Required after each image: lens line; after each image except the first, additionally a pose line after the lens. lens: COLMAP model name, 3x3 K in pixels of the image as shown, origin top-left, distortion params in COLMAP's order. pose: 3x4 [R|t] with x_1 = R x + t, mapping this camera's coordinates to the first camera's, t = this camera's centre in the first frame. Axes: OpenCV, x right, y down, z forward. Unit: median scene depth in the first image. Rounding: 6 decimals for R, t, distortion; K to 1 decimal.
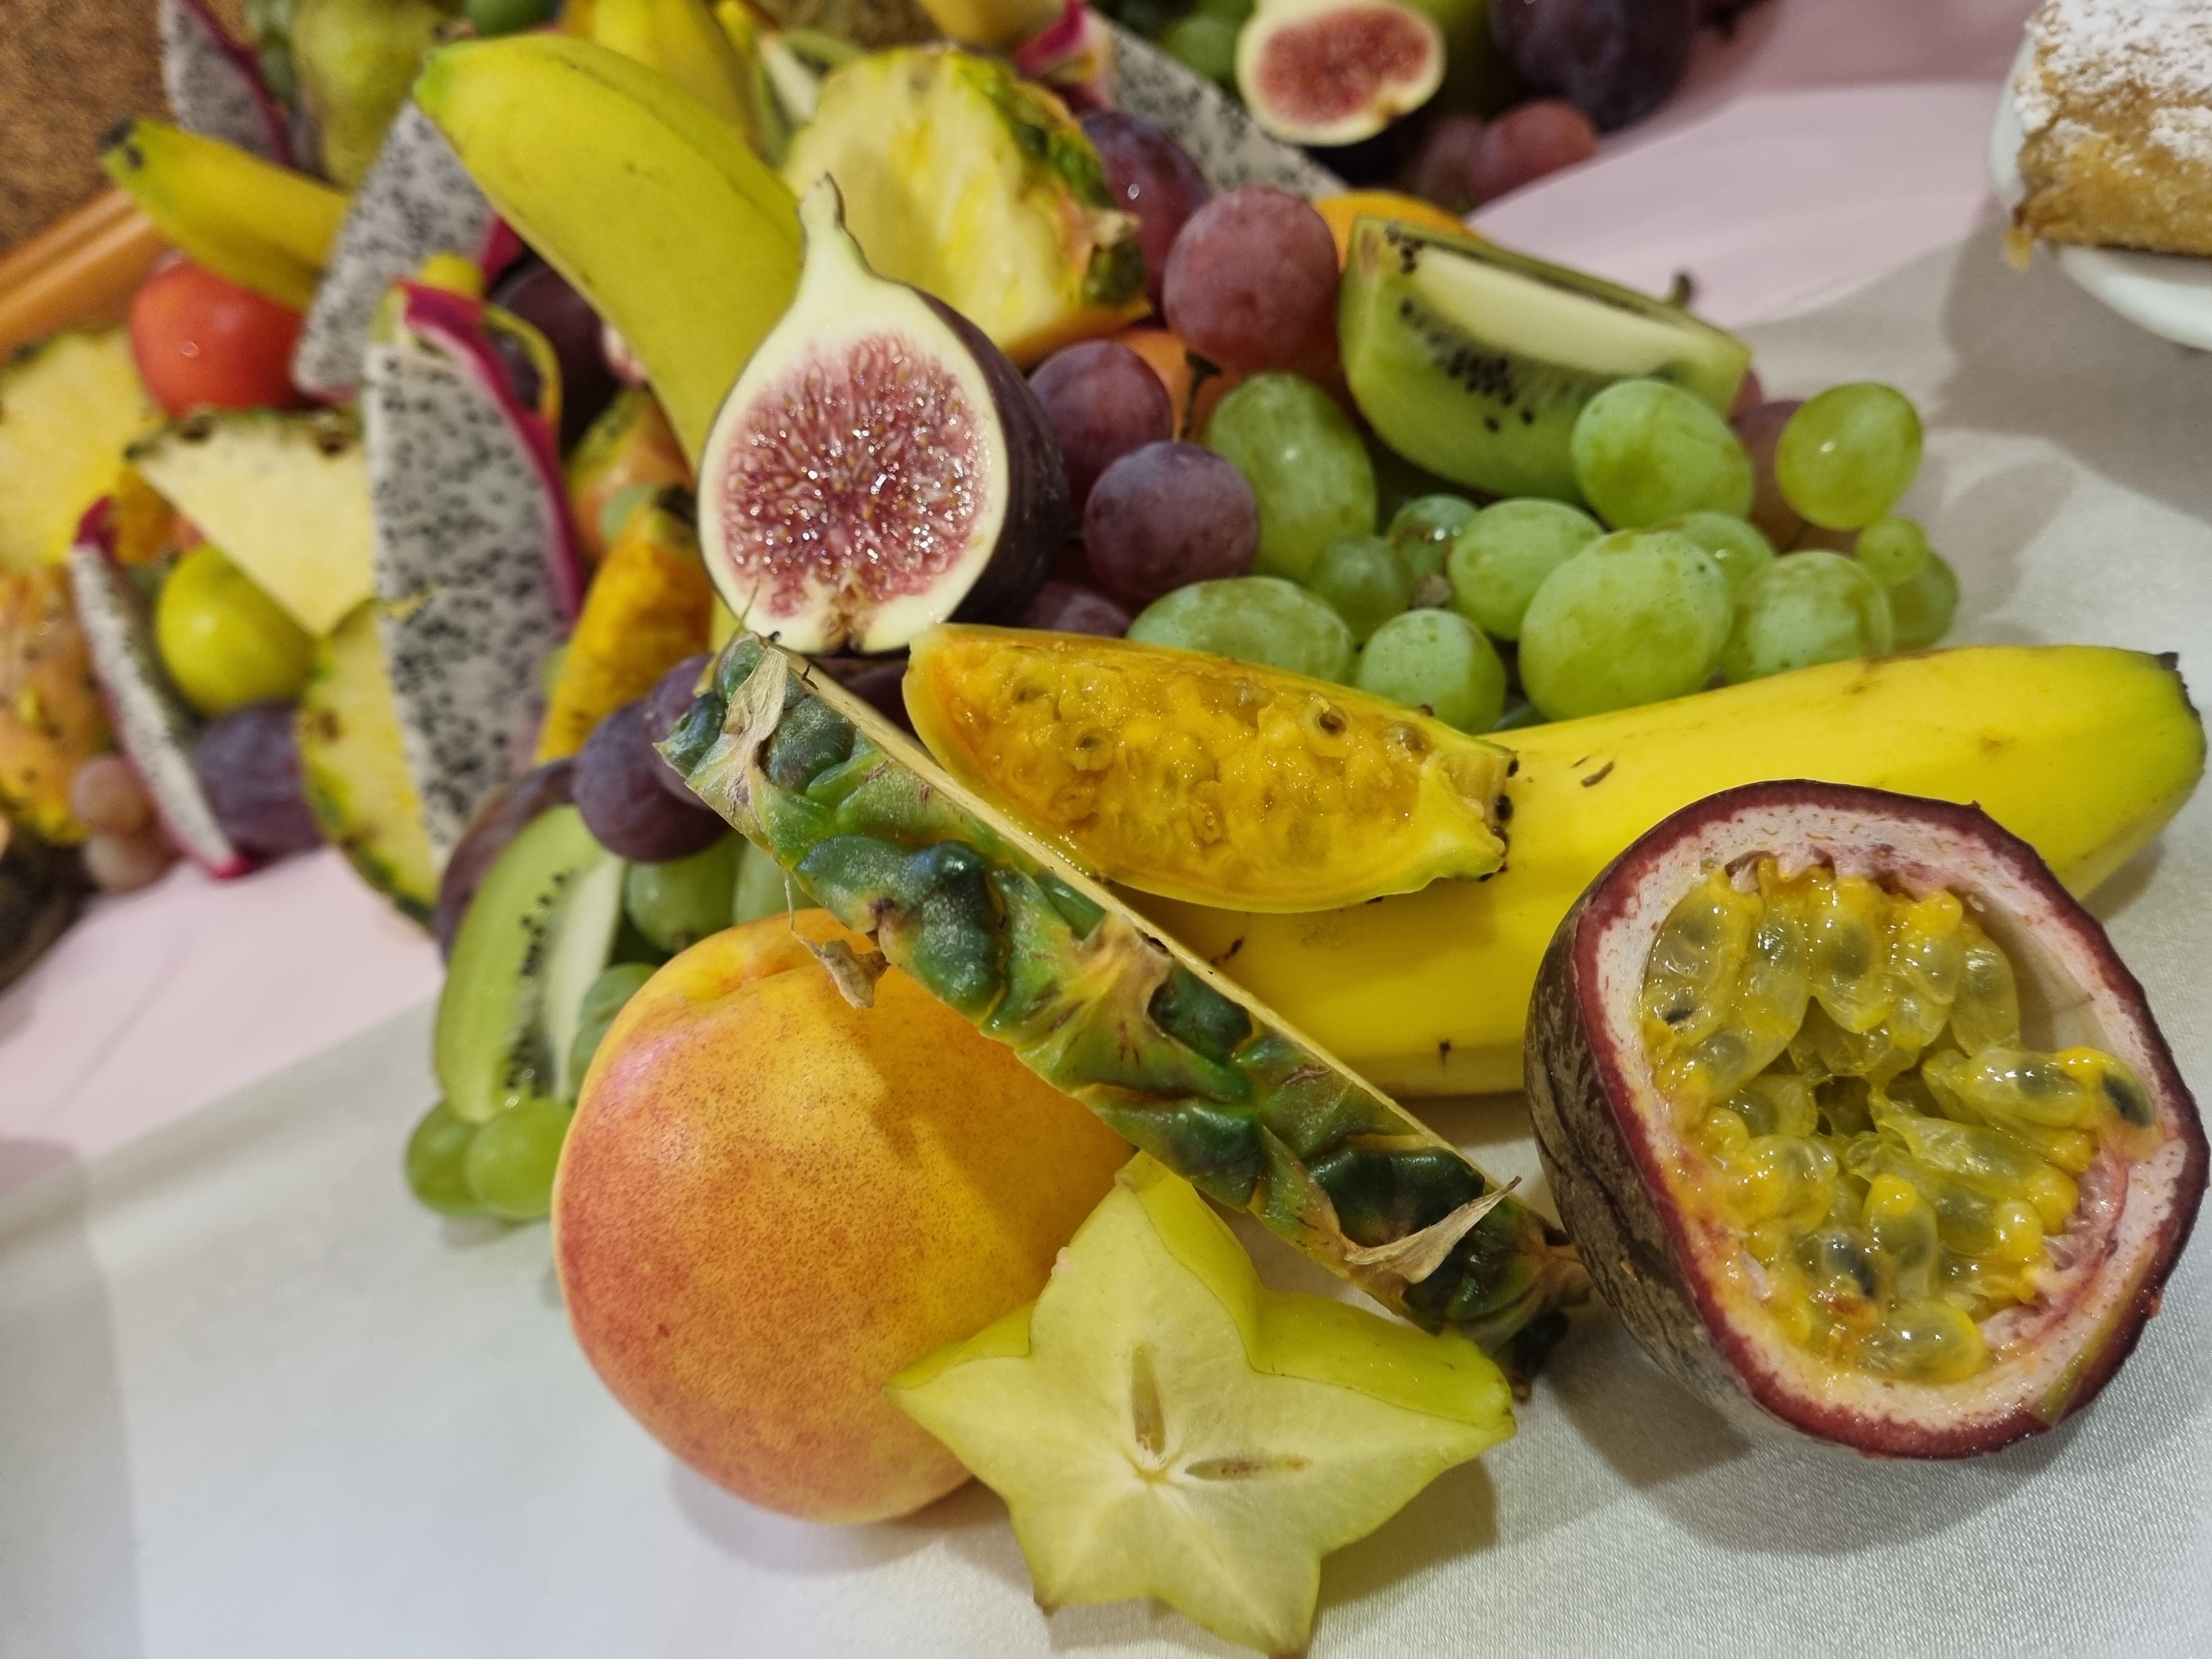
lens RADIAL K [[1627.5, 0, 1109.8], [0, 1627.5, 868.3], [0, 0, 1]] dist [0.061782, -0.067006]
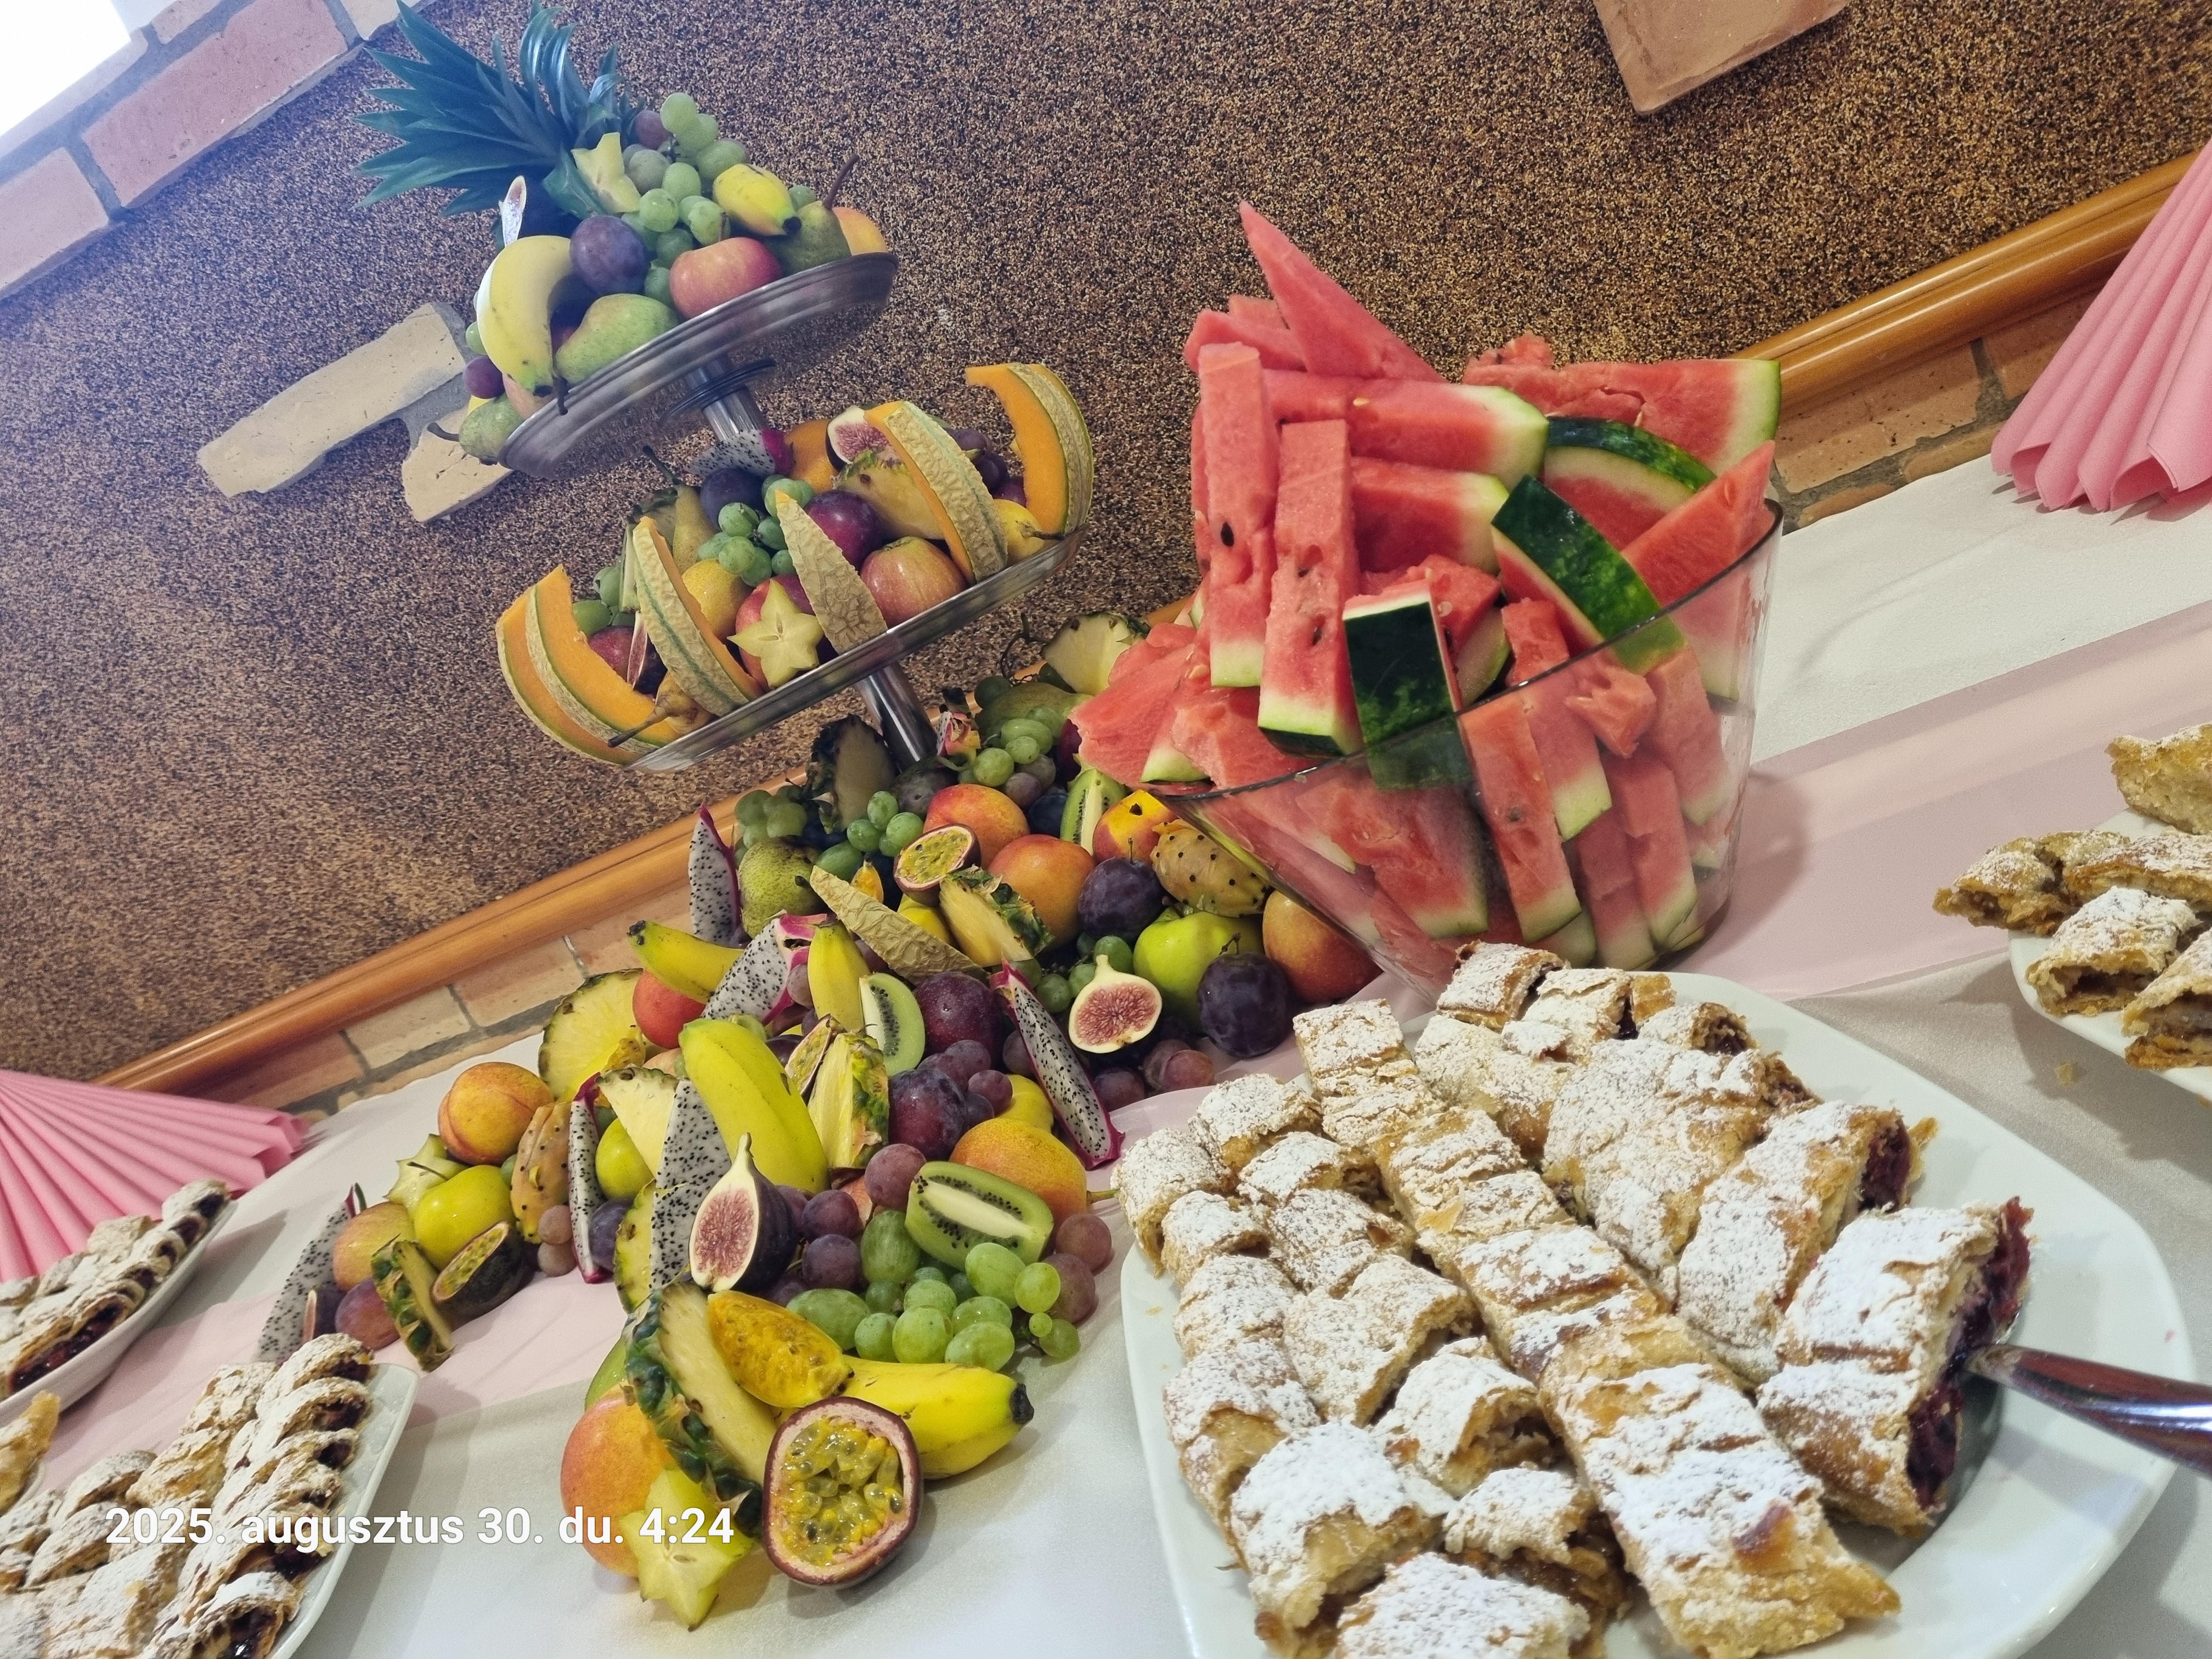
lens RADIAL K [[1627.5, 0, 1109.8], [0, 1627.5, 868.3], [0, 0, 1]] dist [0.061782, -0.067006]
pose [[0.945066, 0.127101, -0.301156, 0.771191], [-0.201036, 0.952466, -0.228894, -0.184262], [0.257748, 0.276863, 0.925696, -1.060910]]
